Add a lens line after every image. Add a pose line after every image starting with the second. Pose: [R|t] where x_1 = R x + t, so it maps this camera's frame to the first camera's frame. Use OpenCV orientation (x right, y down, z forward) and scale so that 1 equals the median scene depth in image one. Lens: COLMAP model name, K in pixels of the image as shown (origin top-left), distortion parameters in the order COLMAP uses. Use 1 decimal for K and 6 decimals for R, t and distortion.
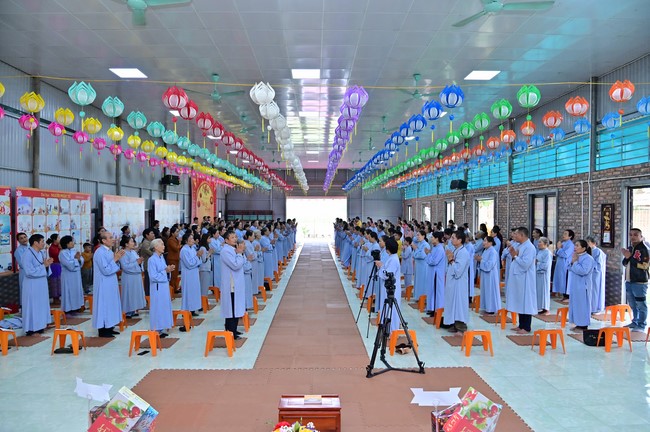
lens RADIAL K [[439.1, 0, 325.0], [0, 439.1, 216.0], [0, 0, 1]] dist [-0.041721, -0.002258]
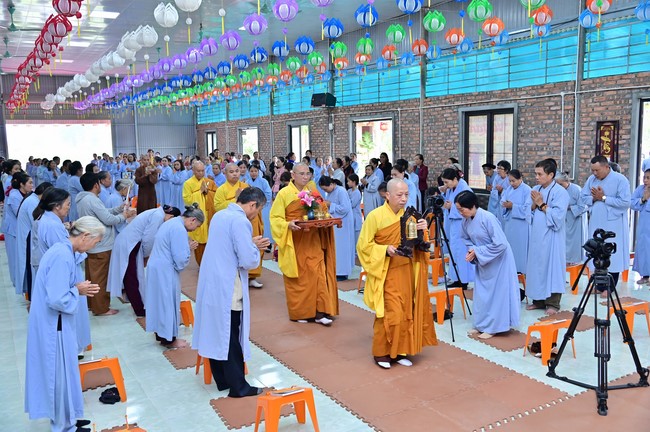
lens RADIAL K [[584.4, 0, 325.0], [0, 584.4, 216.0], [0, 0, 1]] dist [-0.010959, 0.009916]
pose [[0.875138, -0.087635, 0.475872, -0.255927], [0.031772, 0.991747, 0.124208, -0.003387], [-0.482829, -0.093580, 0.870700, 0.226990]]
